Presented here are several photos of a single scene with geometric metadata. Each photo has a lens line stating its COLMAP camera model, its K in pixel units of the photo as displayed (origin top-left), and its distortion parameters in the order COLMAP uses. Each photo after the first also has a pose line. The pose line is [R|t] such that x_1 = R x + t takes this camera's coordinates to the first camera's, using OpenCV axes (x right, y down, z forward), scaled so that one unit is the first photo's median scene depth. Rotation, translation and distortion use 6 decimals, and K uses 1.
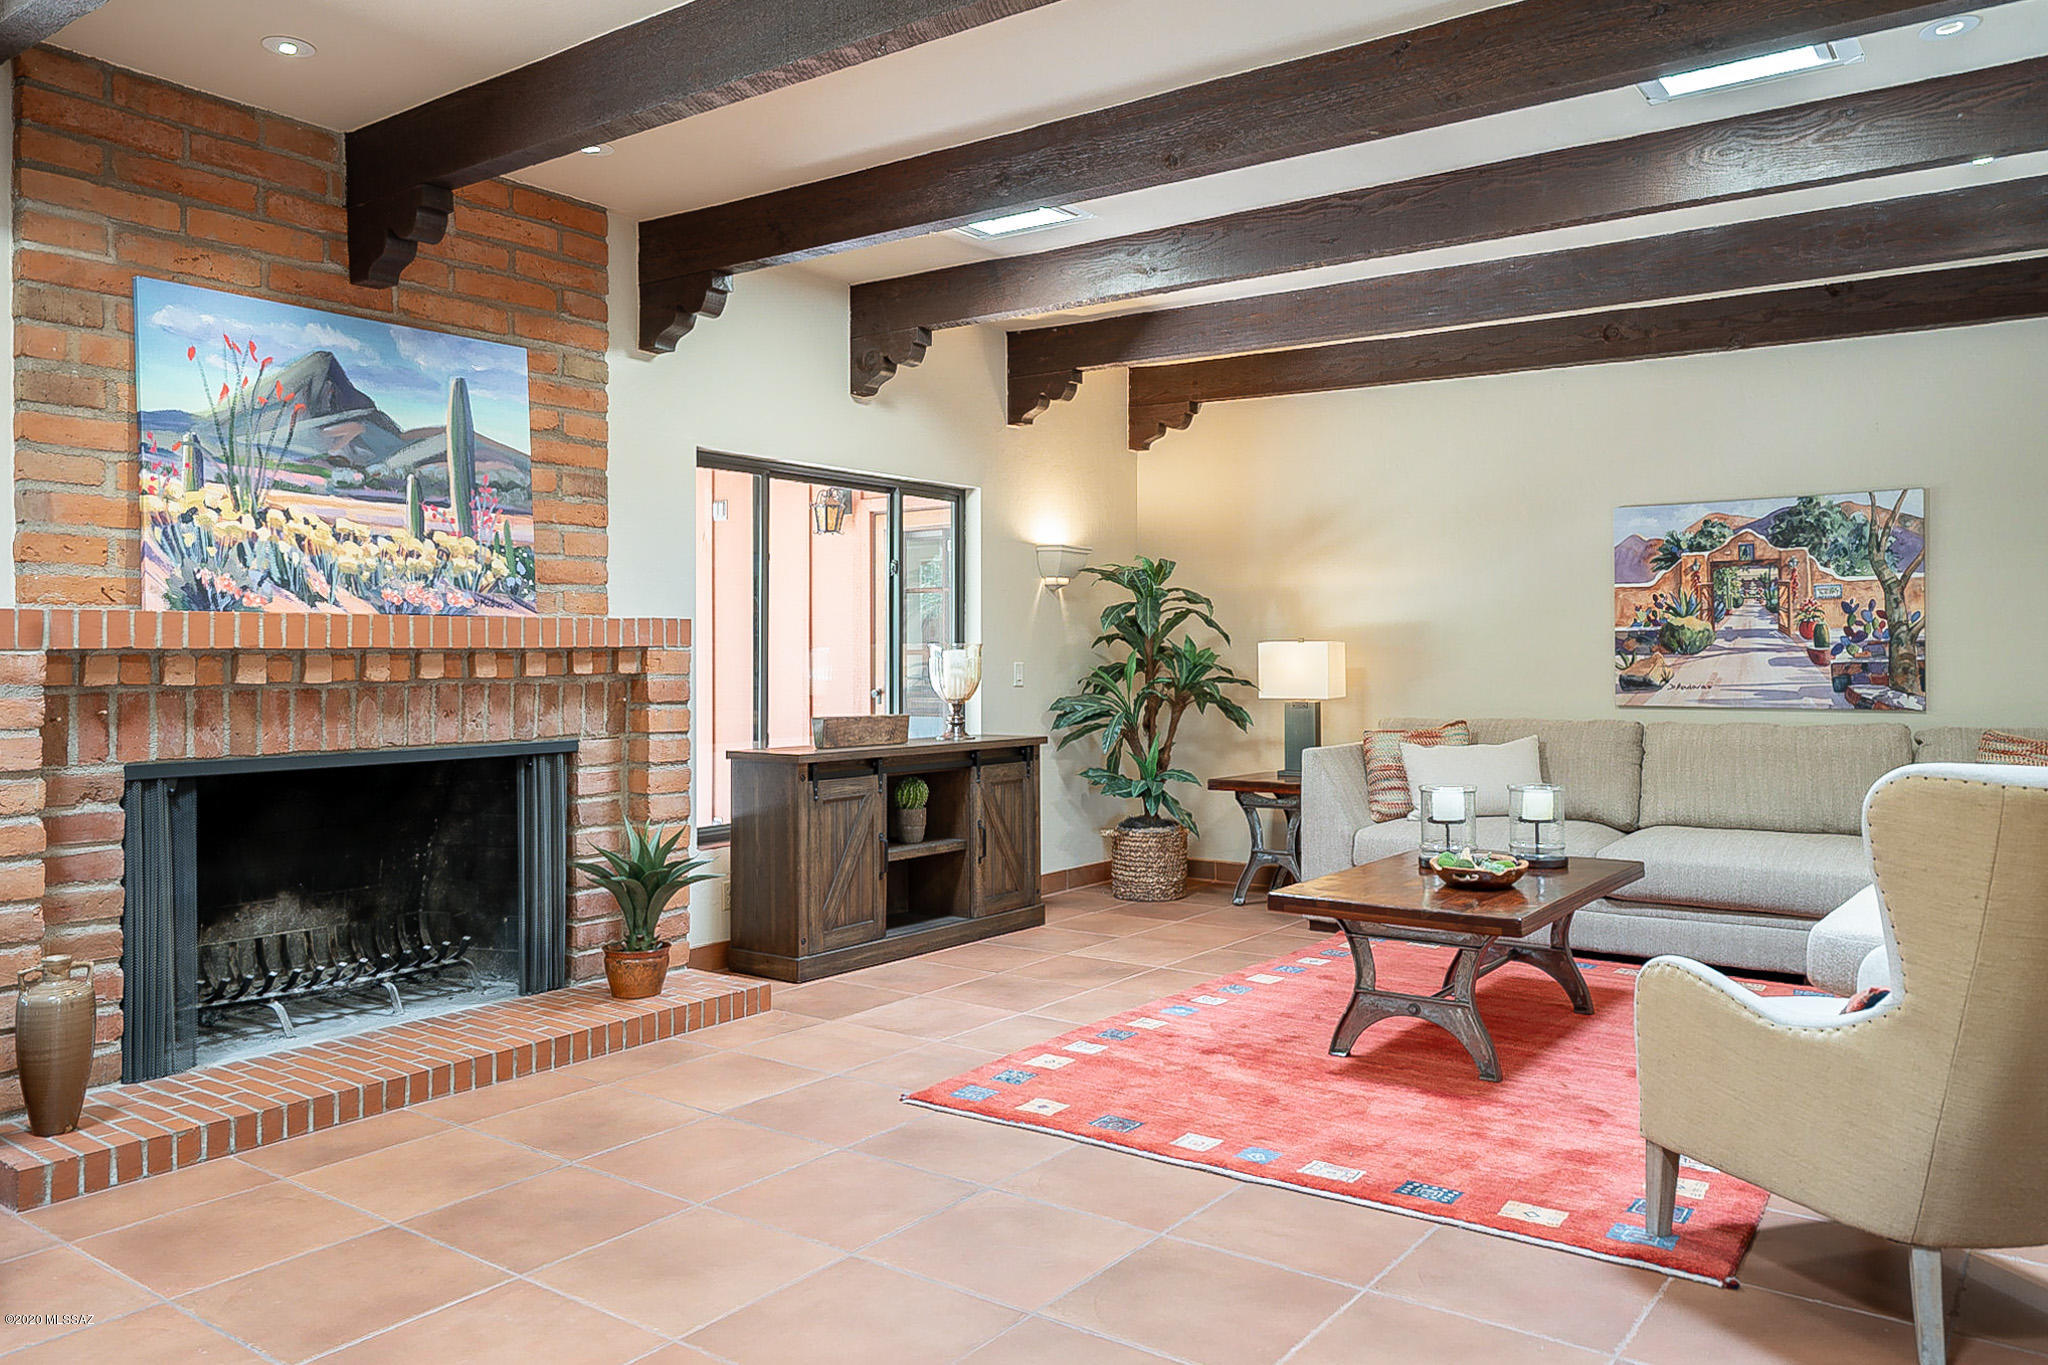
lens RADIAL K [[1463.7, 0, 1025.4], [0, 1463.7, 649.0], [0, 0, 1]] dist [0.009249, 0.001023]
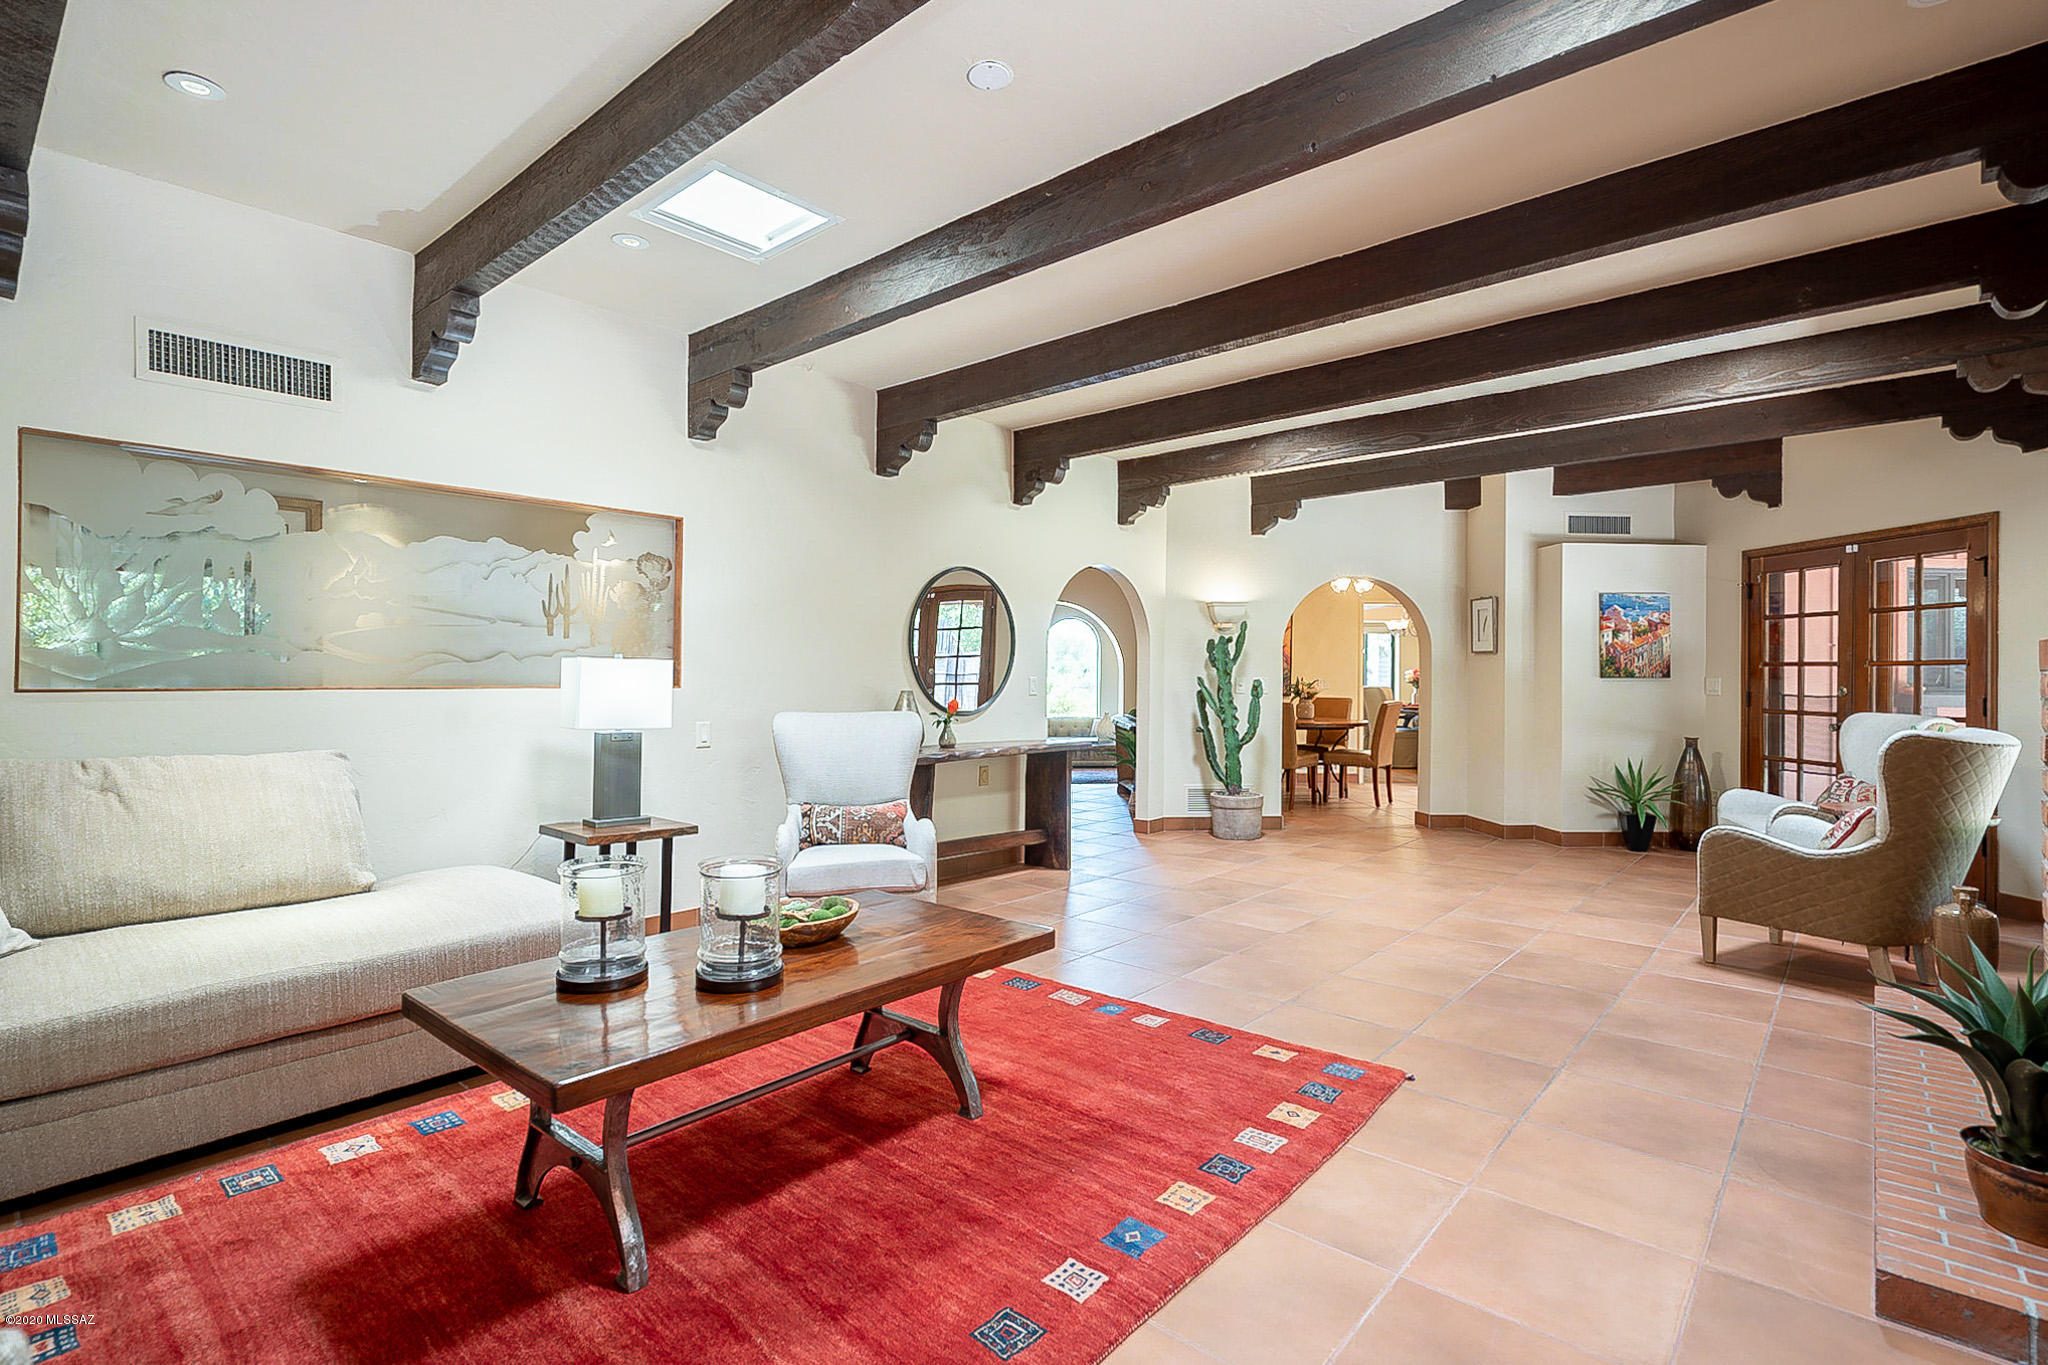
lens RADIAL K [[966.3, 0, 1023.1], [0, 966.3, 675.6], [0, 0, 1]] dist [-0.003047, -0.000289]
pose [[-0.996491, -0.002109, 0.083668, 0.132857], [-0.002813, 0.999962, -0.008292, 0.015369], [-0.083647, -0.008498, -0.996459, 1.598226]]
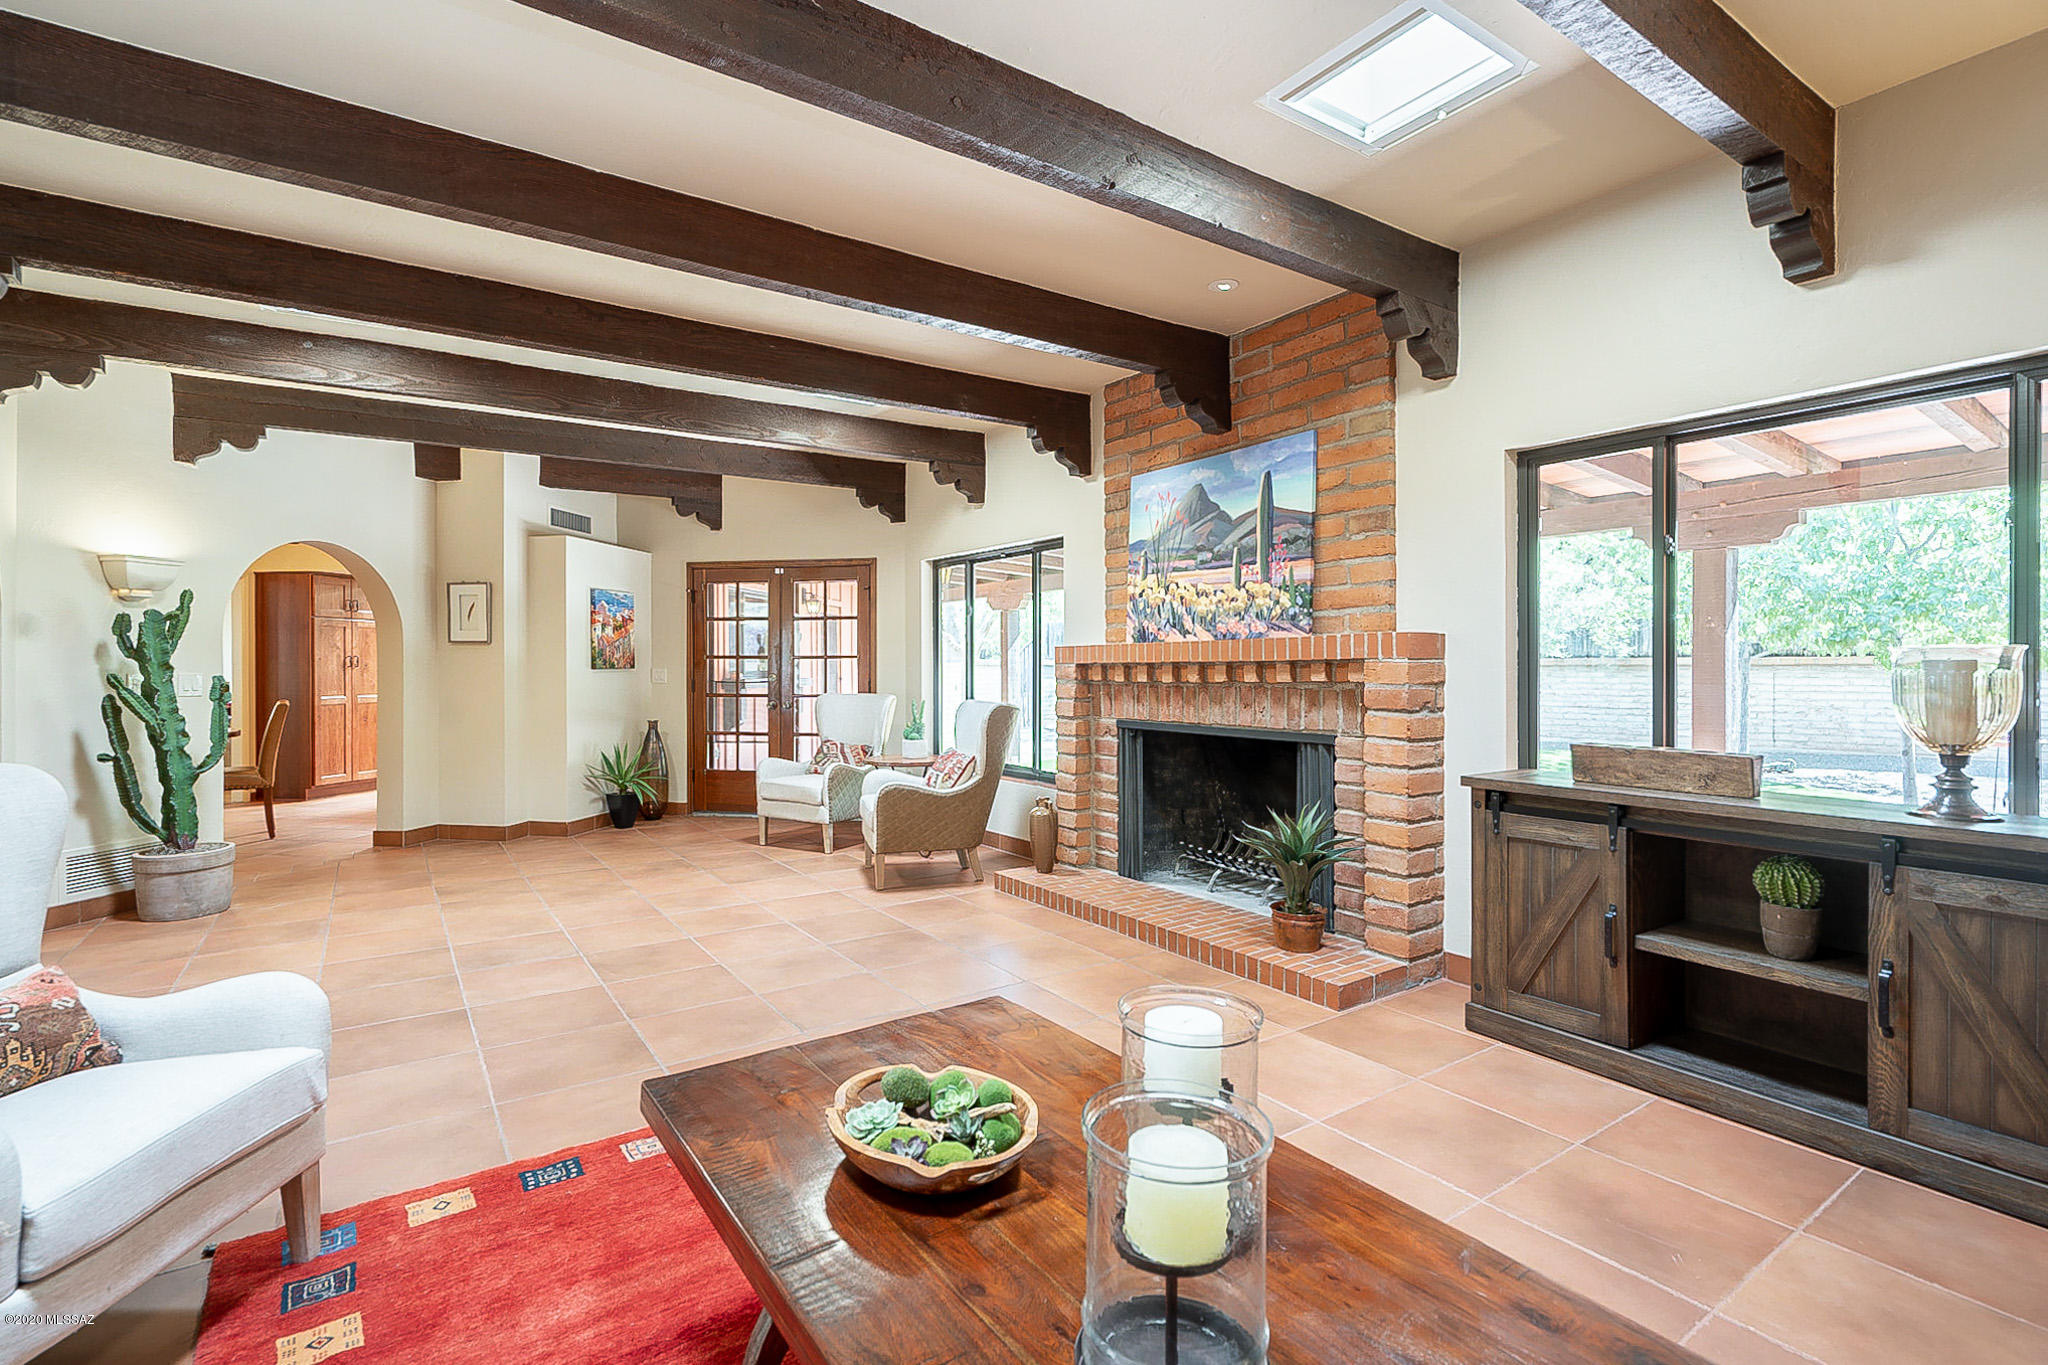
lens RADIAL K [[951.1, 0, 1021.9], [0, 951.1, 665.2], [0, 0, 1]] dist [-0.004131, -0.000313]
pose [[-0.333727, 0.003494, -0.942663, 0.613777], [0.007934, 0.999968, 0.000897, 0.000754], [0.942637, -0.007180, -0.333744, 1.177651]]
